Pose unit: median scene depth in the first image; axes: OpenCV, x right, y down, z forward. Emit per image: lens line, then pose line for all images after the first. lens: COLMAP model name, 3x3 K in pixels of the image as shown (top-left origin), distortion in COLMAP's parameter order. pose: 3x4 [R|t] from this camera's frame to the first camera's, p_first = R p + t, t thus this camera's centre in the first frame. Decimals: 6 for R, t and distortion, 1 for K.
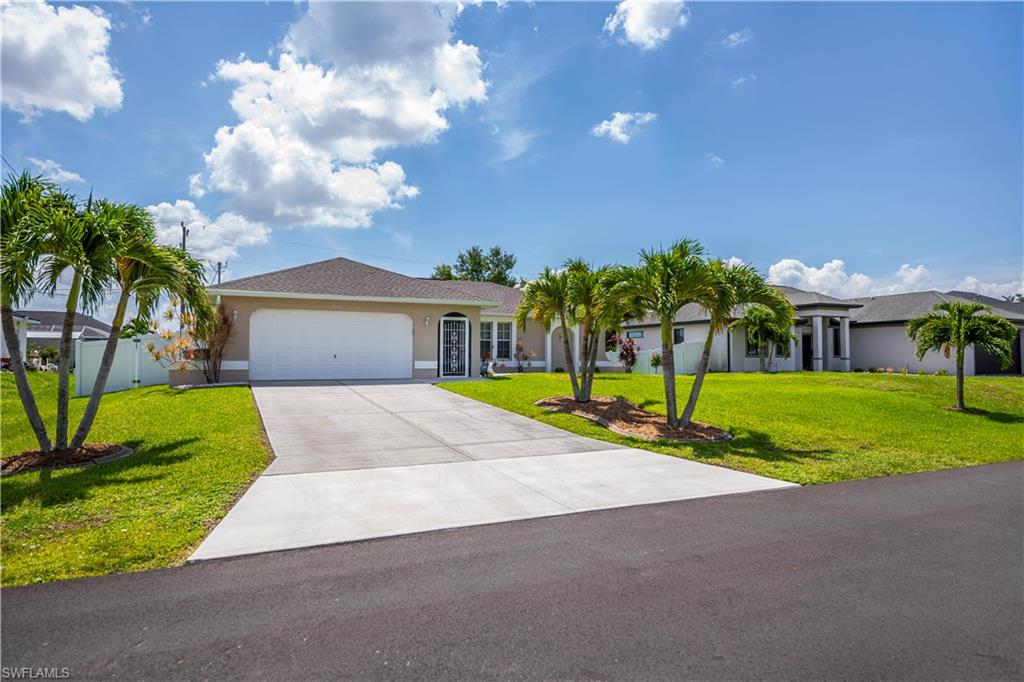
lens RADIAL K [[618.1, 0, 515.1], [0, 618.1, 350.2], [0, 0, 1]] dist [0.042166, -0.002844]
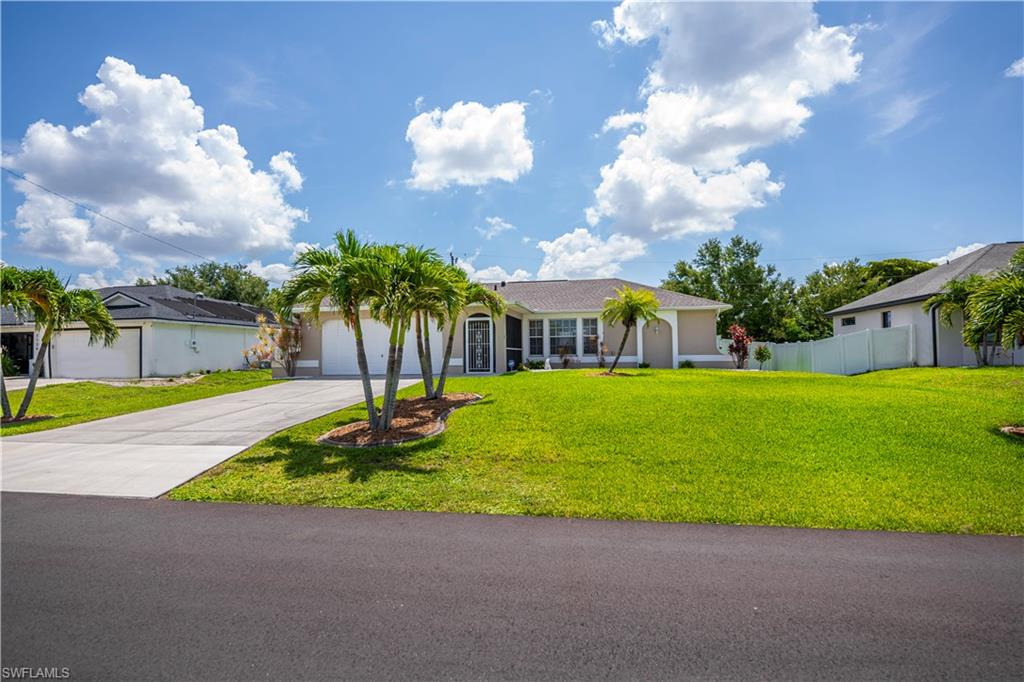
lens RADIAL K [[558.3, 0, 506.1], [0, 558.3, 347.1], [0, 0, 1]] dist [-0.000314, 0.000246]
pose [[0.809635, -0.022344, -0.586509, 0.147950], [0.023285, 0.999711, -0.005943, 0.001486], [0.586472, -0.008845, 0.809921, 0.067429]]
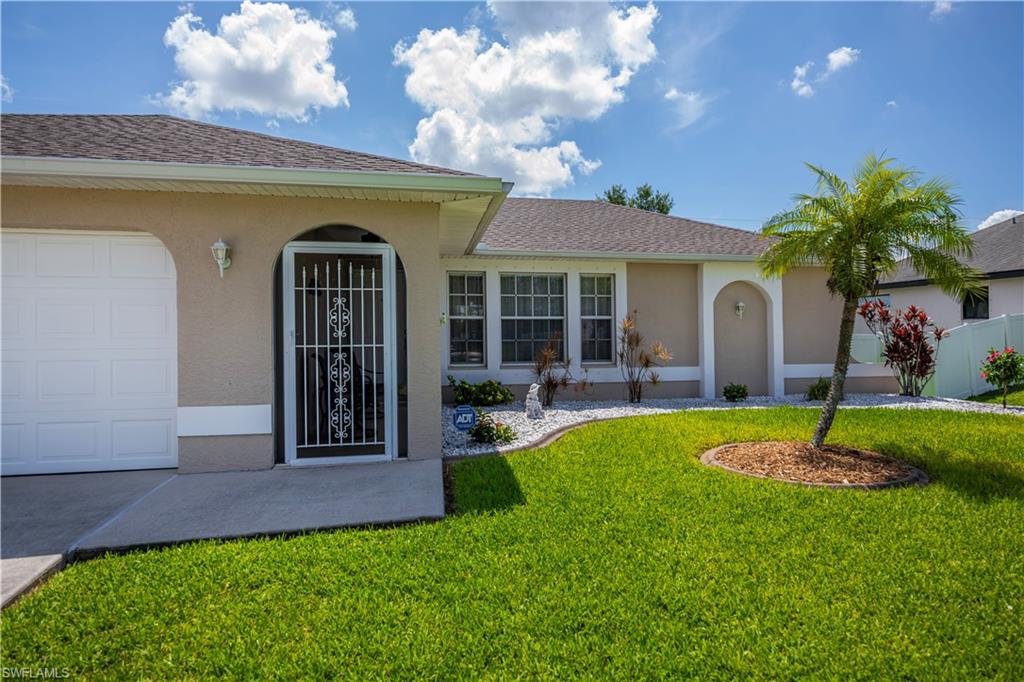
lens RADIAL K [[600.9, 0, 530.8], [0, 600.9, 340.4], [0, 0, 1]] dist [-0.005028, -0.008531]
pose [[0.966675, 0.002320, -0.255996, 0.015670], [0.005836, 0.999499, 0.031097, -0.005056], [0.255940, -0.031555, 0.966177, 0.218703]]
